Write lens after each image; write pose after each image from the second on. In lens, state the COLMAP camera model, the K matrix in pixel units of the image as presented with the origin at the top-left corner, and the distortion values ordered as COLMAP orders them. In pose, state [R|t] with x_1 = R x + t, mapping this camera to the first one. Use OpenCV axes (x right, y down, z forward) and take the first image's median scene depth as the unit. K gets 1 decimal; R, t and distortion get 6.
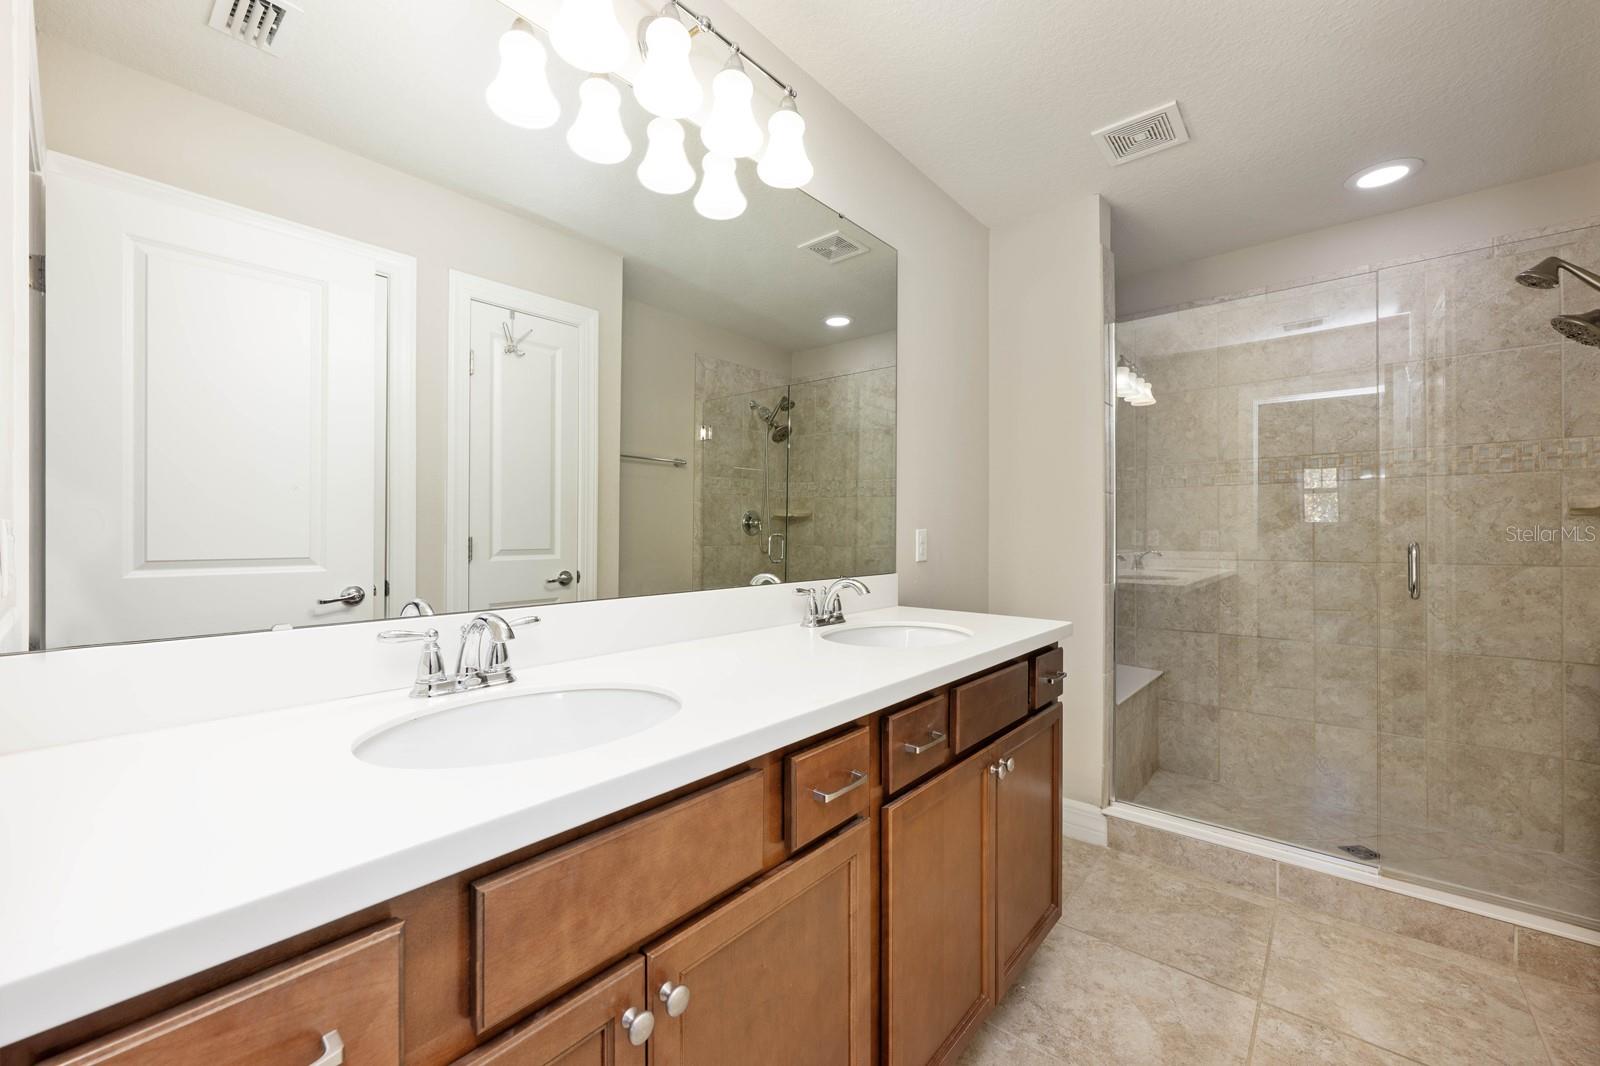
lens RADIAL K [[635.7, 0, 797.1], [0, 635.7, 534.7], [0, 0, 1]] dist [-0.000410, 0.000462]
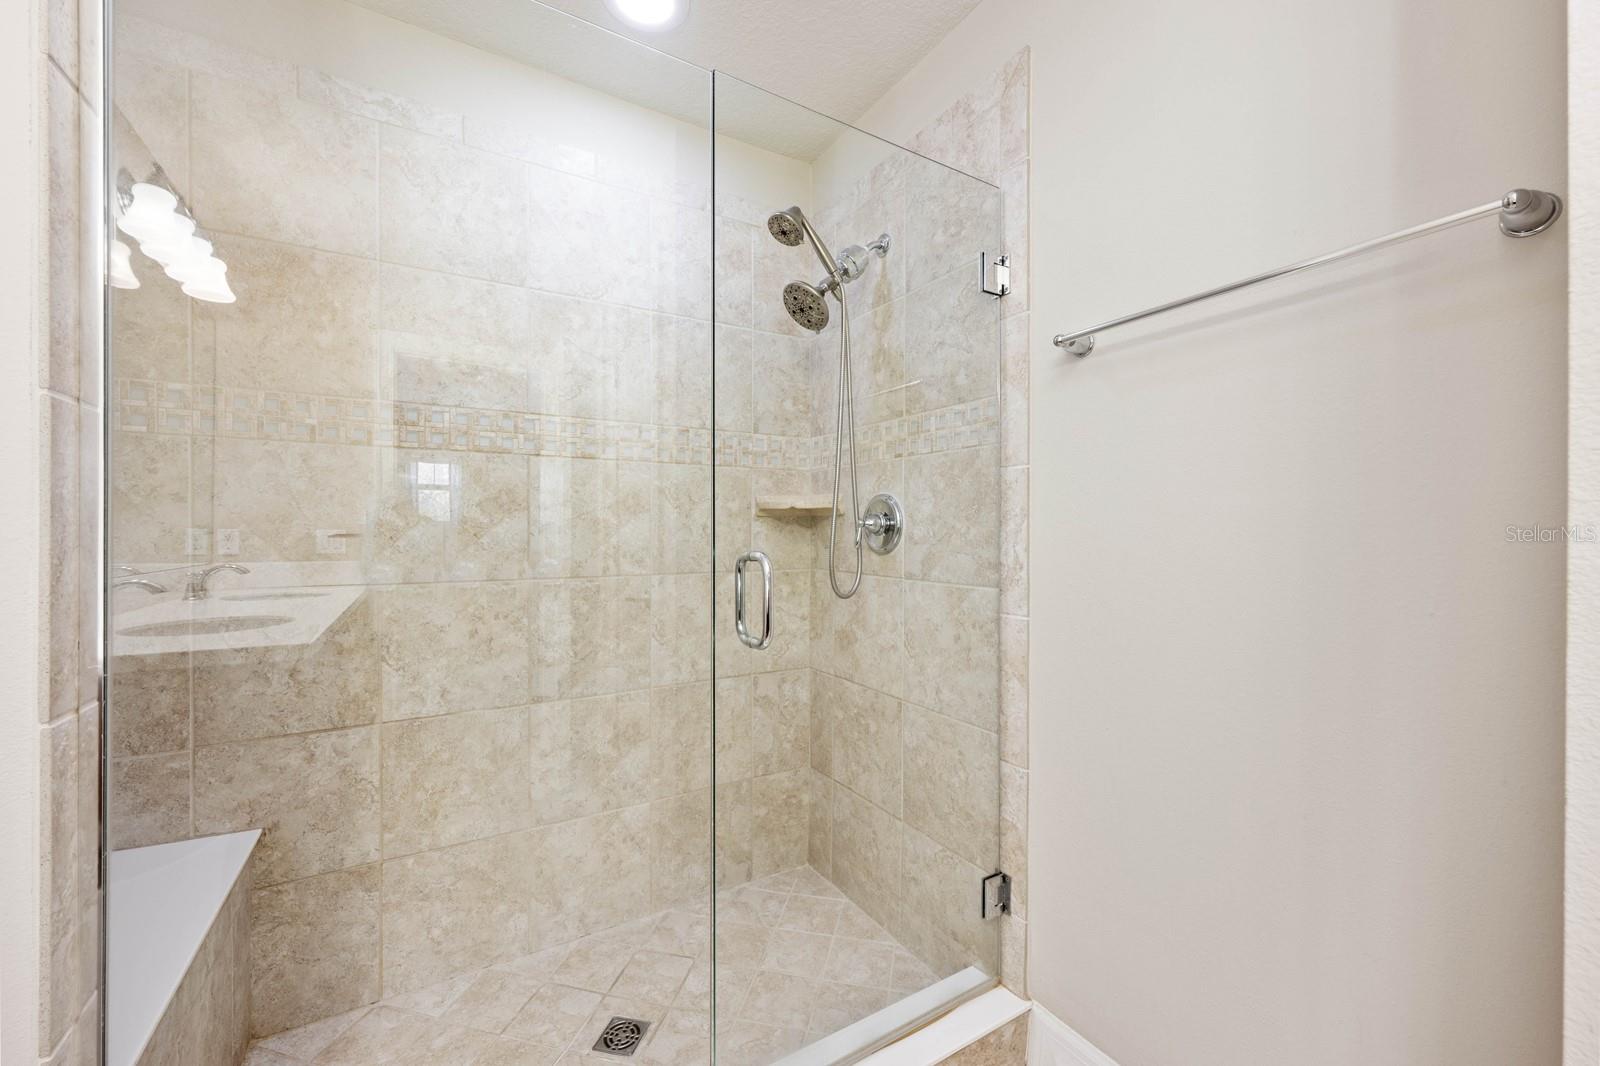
lens RADIAL K [[635.7, 0, 801.0], [0, 635.7, 533.8], [0, 0, 1]] dist [-0.000410, 0.000462]
pose [[0.314513, -0.000486, 0.949253, 0.266605], [-0.001351, 0.999999, 0.000960, -0.004560], [-0.949252, -0.001585, 0.314512, 0.495103]]
